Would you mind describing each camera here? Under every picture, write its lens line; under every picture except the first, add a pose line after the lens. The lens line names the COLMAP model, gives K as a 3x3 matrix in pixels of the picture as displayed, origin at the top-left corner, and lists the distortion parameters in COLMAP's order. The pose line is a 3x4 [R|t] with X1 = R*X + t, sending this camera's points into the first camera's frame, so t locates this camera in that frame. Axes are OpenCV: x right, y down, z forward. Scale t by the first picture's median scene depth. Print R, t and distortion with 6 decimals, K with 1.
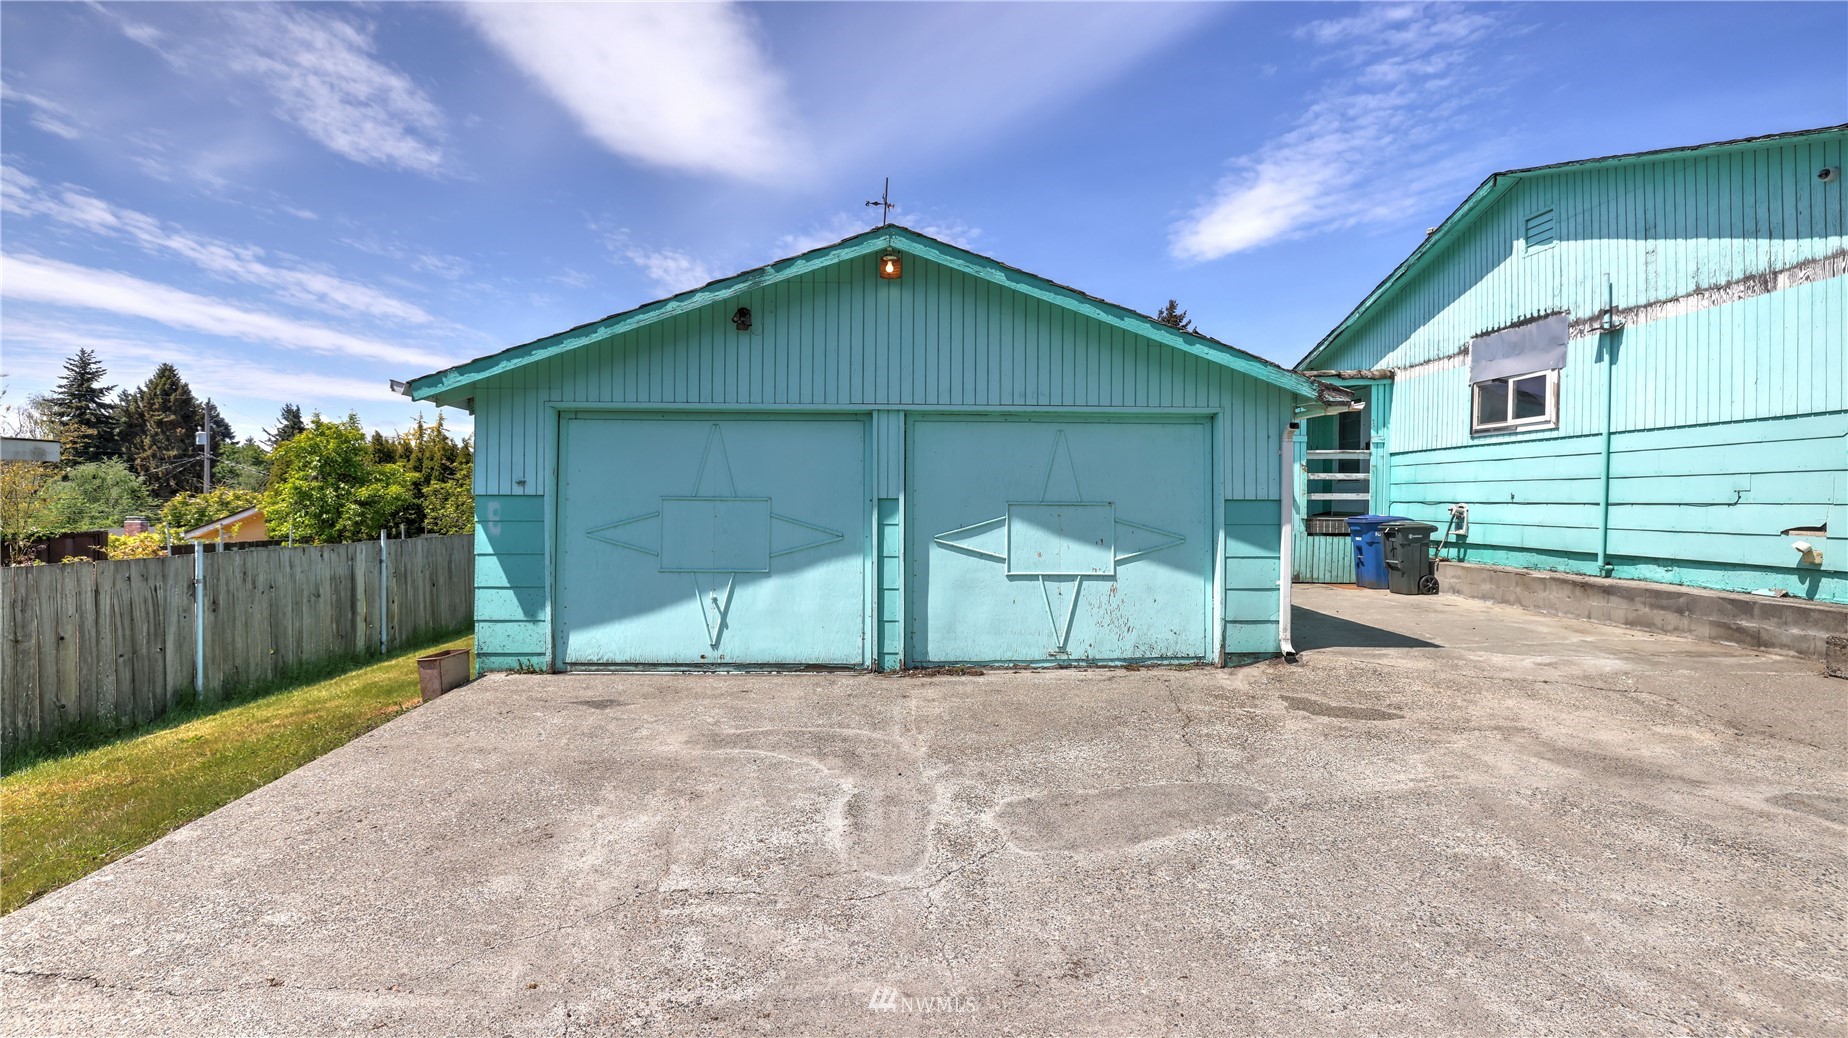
lens RADIAL K [[790.4, 0, 924.2], [0, 790.4, 501.2], [0, 0, 1]] dist [-0.051104, 0.021950]
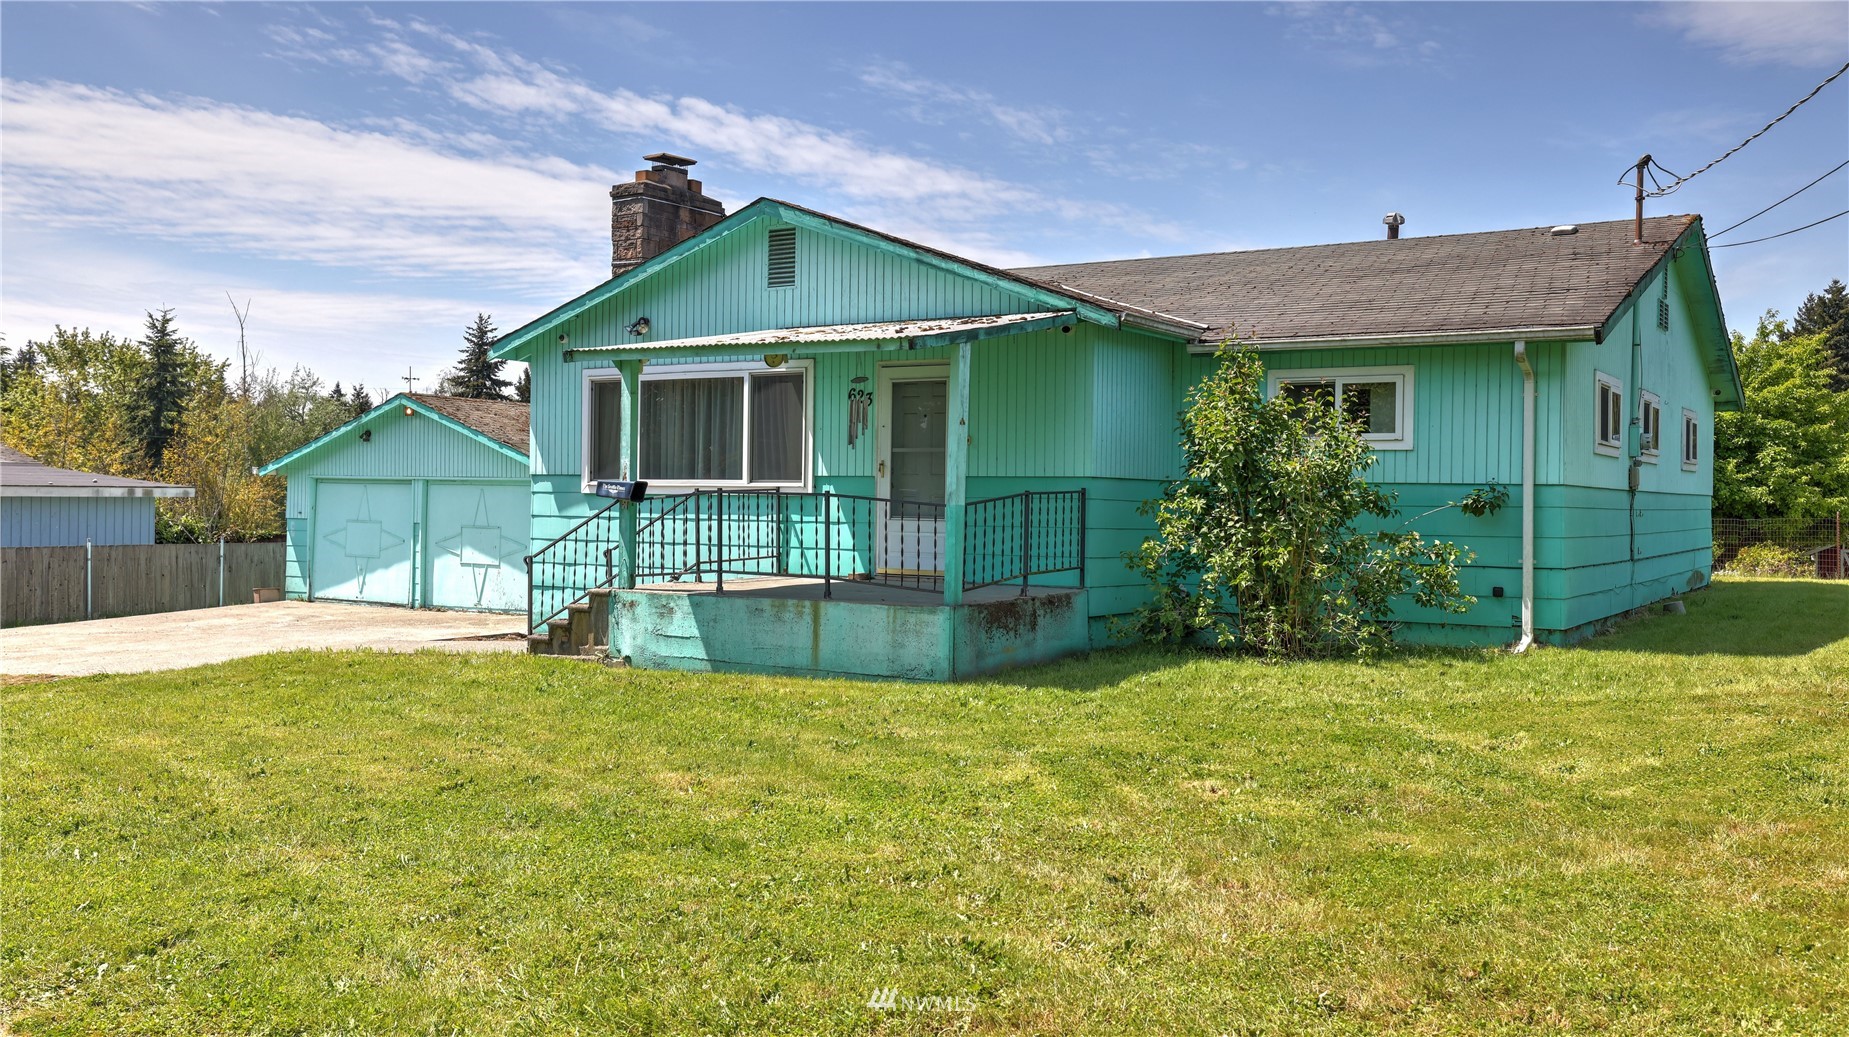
lens RADIAL K [[1573.3, 0, 928.0], [0, 1573.3, 507.8], [0, 0, 1]] dist [0.044439, 0.009534]
pose [[0.823849, 0.012131, -0.566680, 3.262549], [-0.010380, 0.999926, 0.006314, -0.079649], [0.566715, 0.000681, 0.823914, -1.559426]]
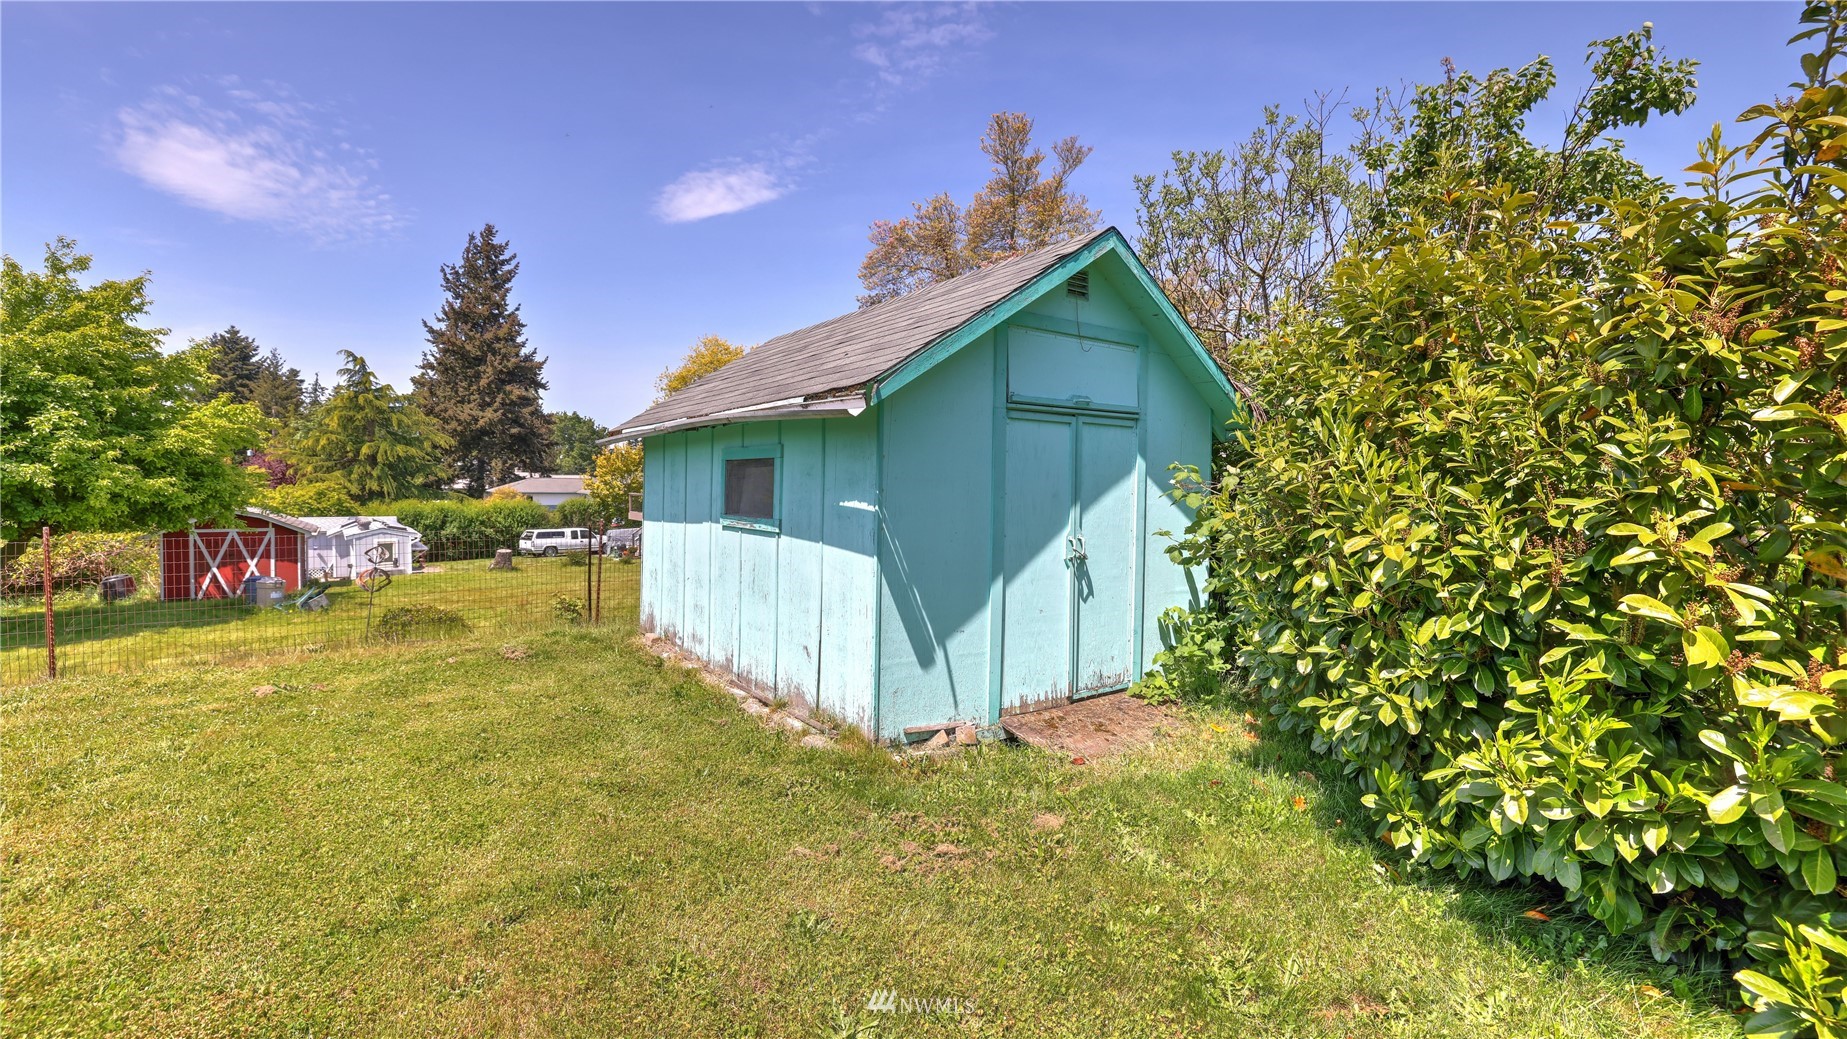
lens RADIAL K [[775.0, 0, 923.5], [0, 775.0, 519.5], [0, 0, 1]] dist [-0.051512, 0.008345]
pose [[0.798220, -0.016050, 0.602153, 3.177514], [-0.017865, 0.998574, 0.050298, -0.140380], [-0.602101, -0.050906, 0.796795, 1.818701]]
